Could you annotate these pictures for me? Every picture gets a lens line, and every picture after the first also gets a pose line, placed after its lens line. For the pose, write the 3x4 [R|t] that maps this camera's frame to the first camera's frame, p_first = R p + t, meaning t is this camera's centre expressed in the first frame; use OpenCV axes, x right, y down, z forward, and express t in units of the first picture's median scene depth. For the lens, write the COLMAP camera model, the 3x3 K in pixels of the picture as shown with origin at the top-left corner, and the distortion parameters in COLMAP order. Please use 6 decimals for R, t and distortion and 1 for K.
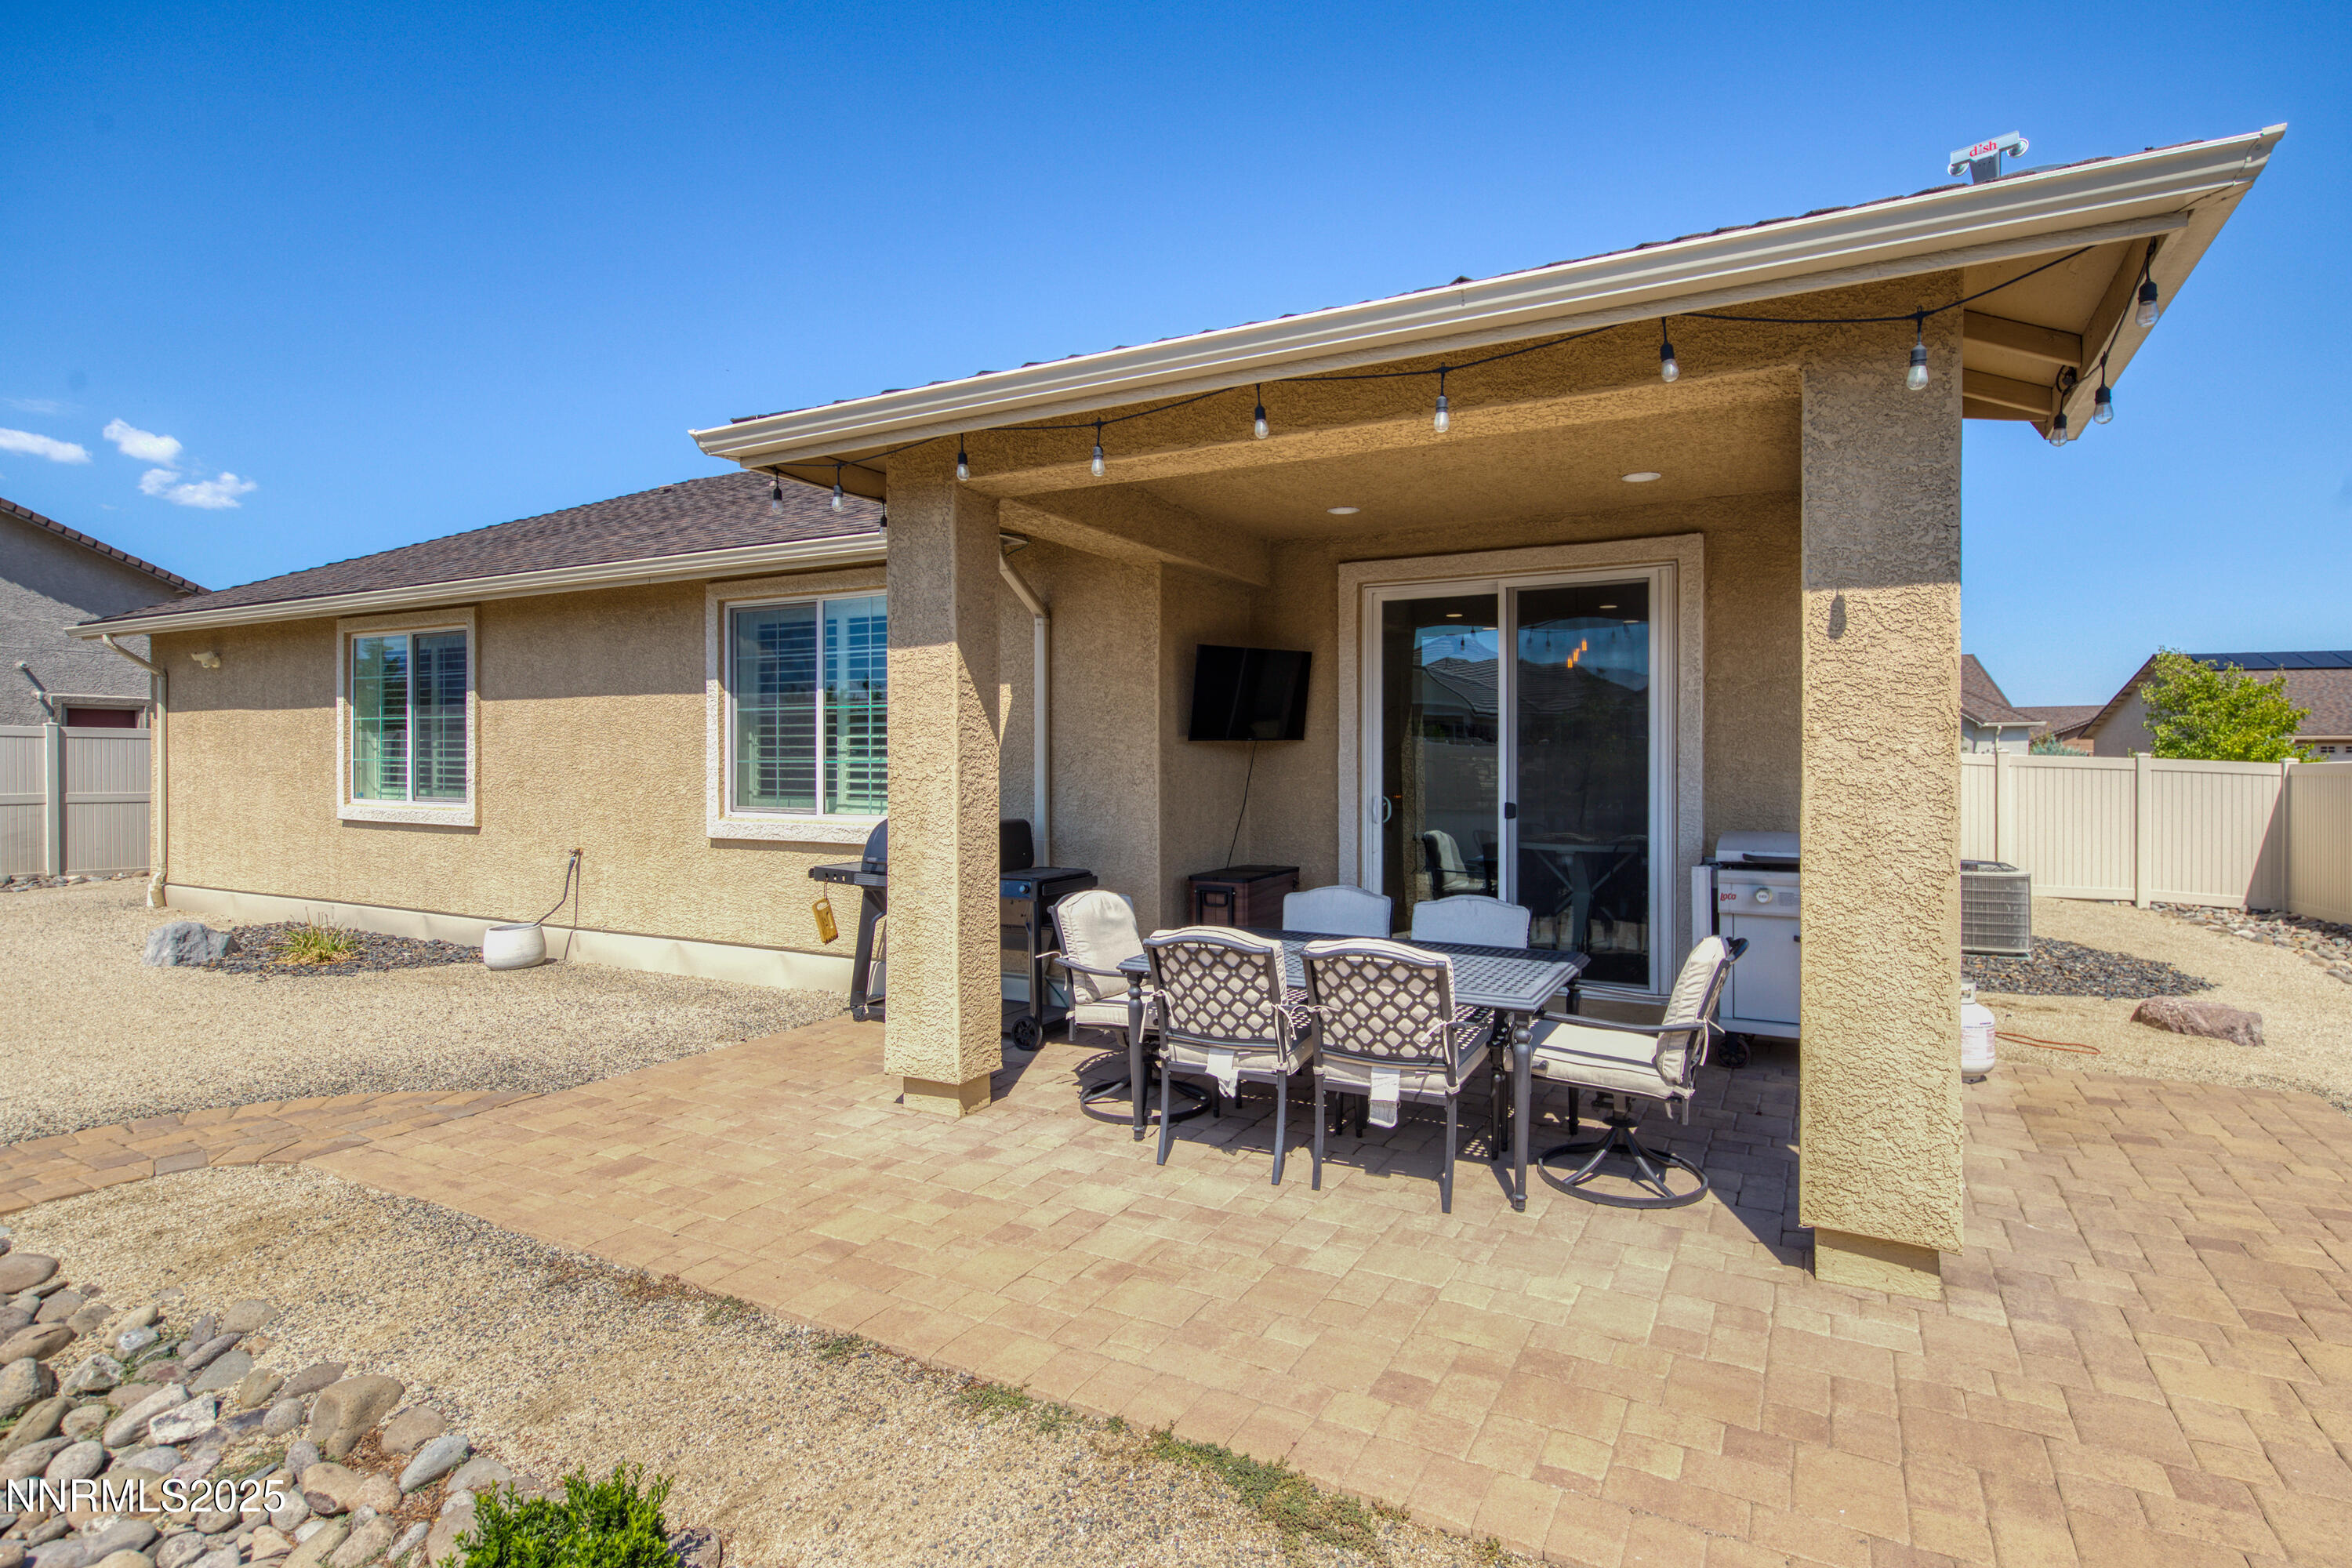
lens RADIAL K [[1161.1, 0, 1183.9], [0, 1161.1, 771.5], [0, 0, 1]] dist [0.003542, -0.000358]
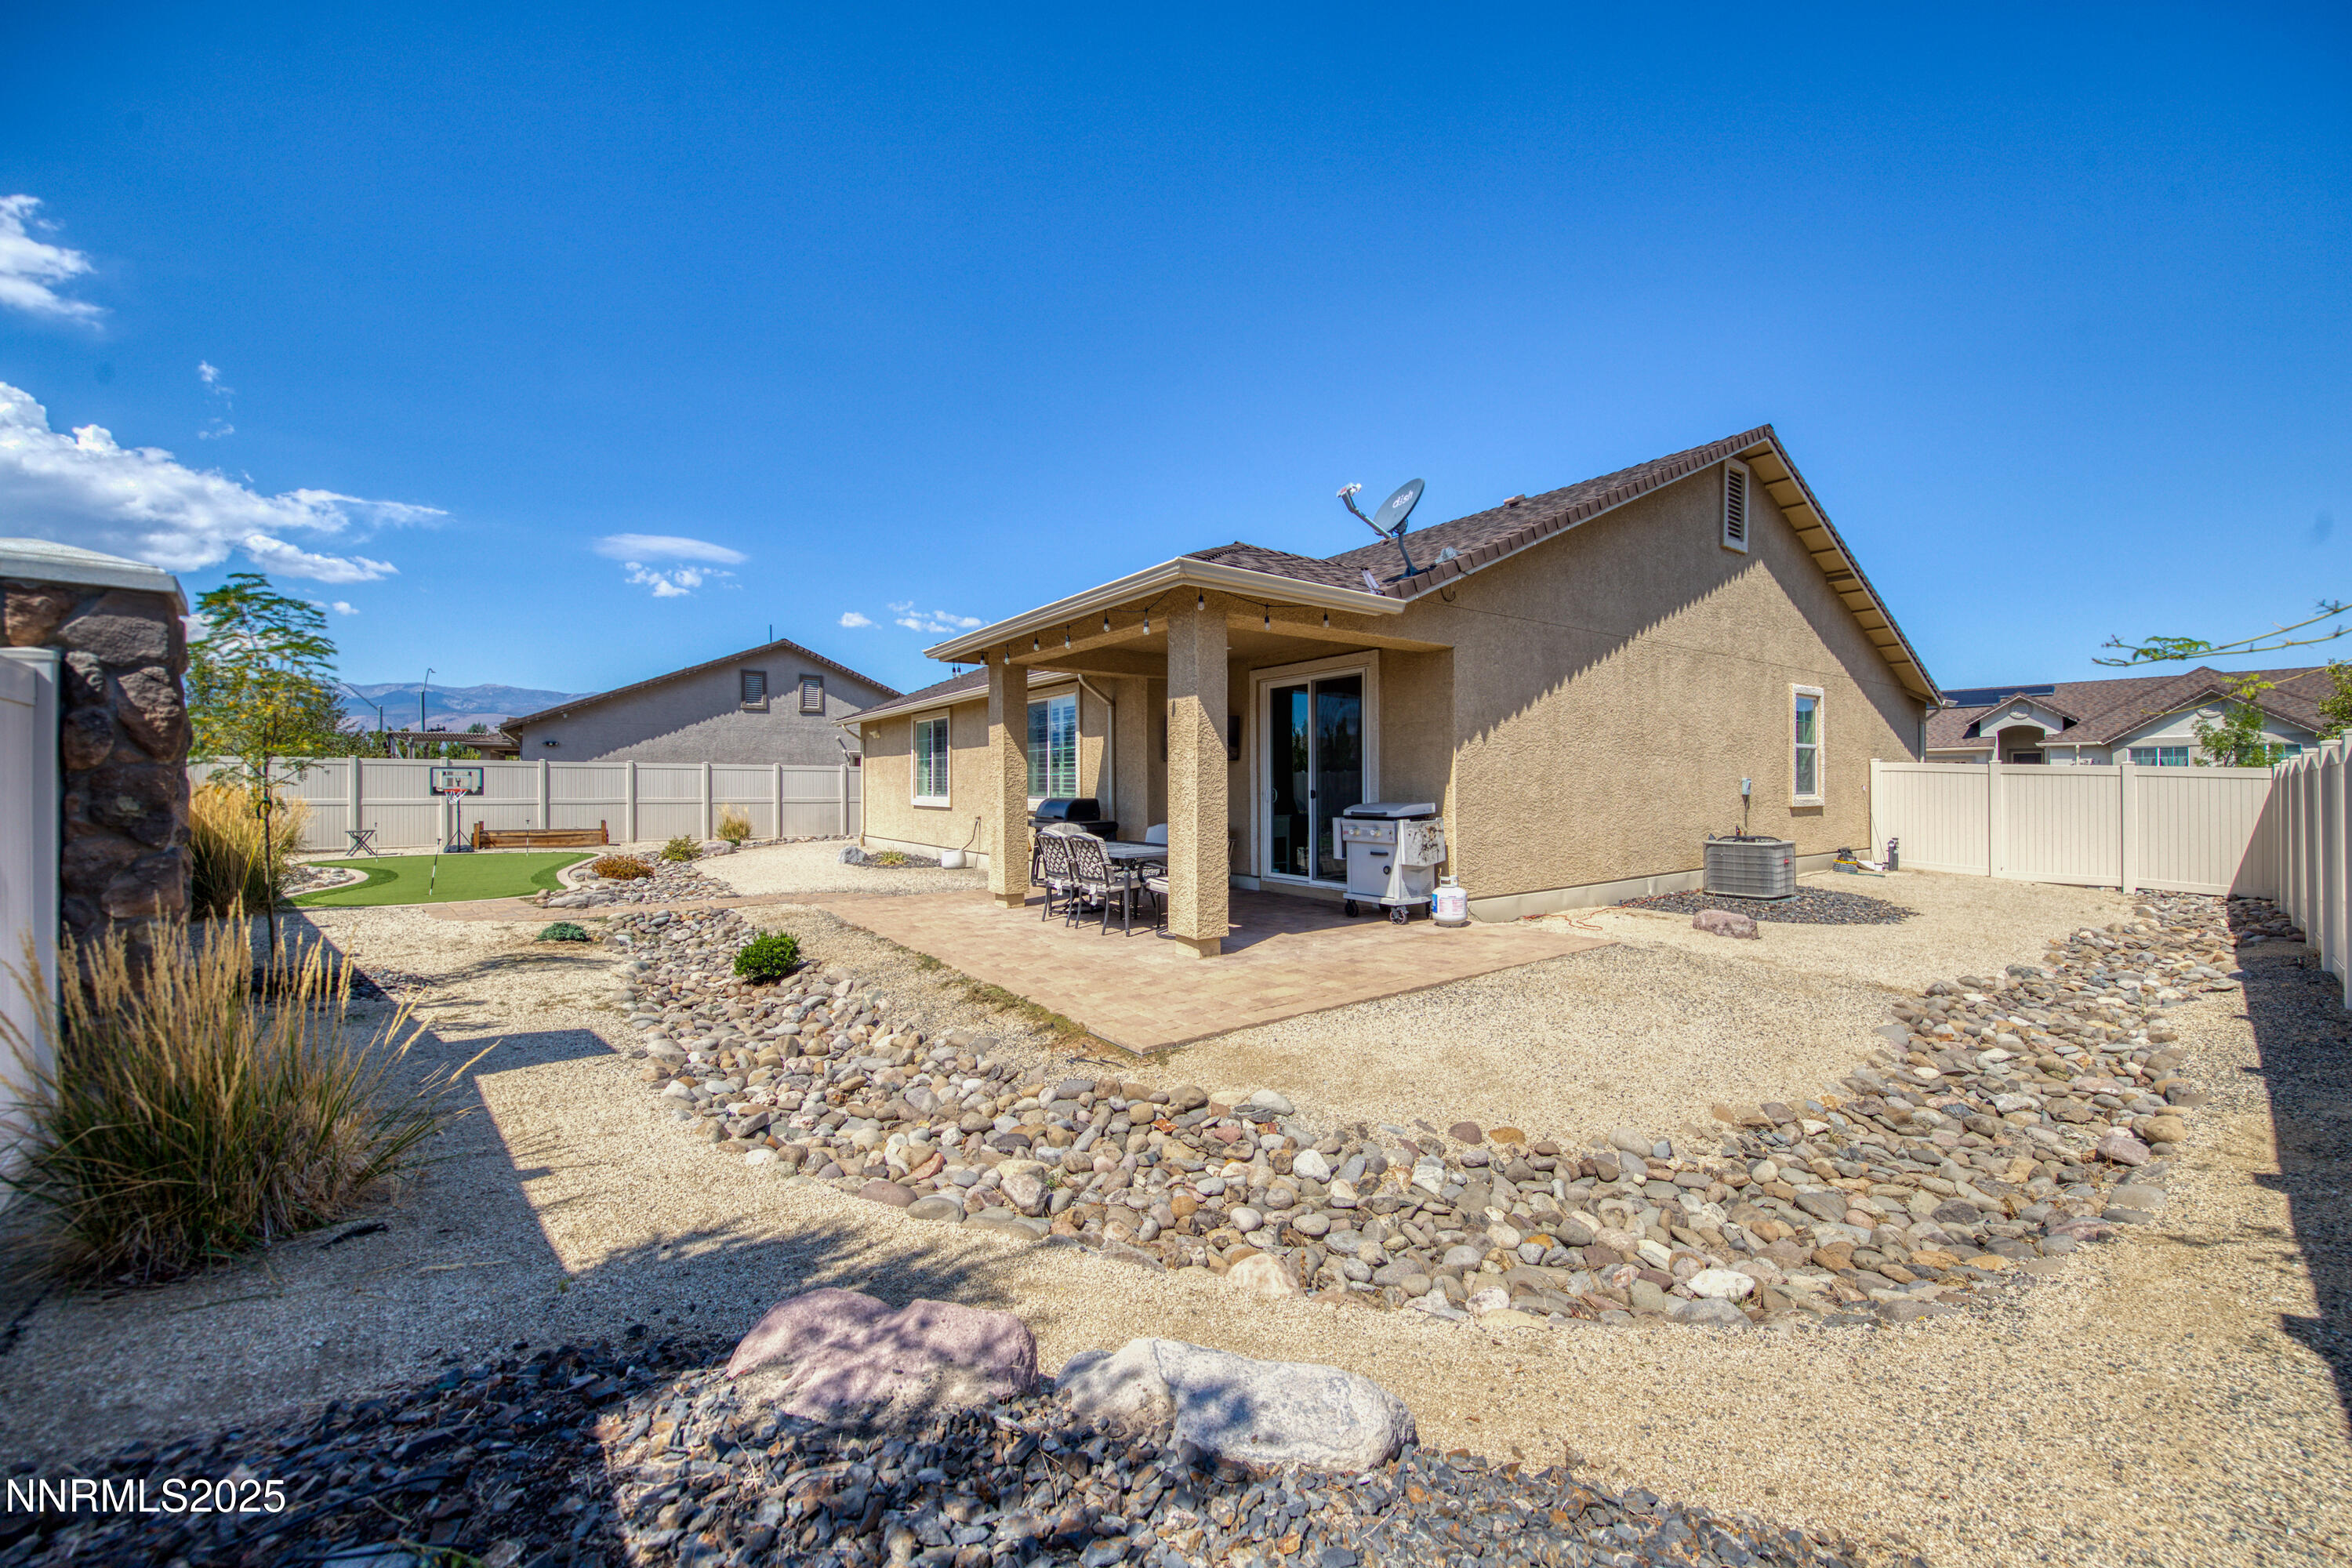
lens RADIAL K [[848.1, 0, 1176.9], [0, 848.1, 763.9], [0, 0, 1]] dist [0.001240, 0.000038]
pose [[0.902480, -0.016301, -0.430424, 0.604502], [0.001948, 0.999428, -0.033768, 0.026782], [0.430728, 0.029636, 0.901995, -0.338088]]
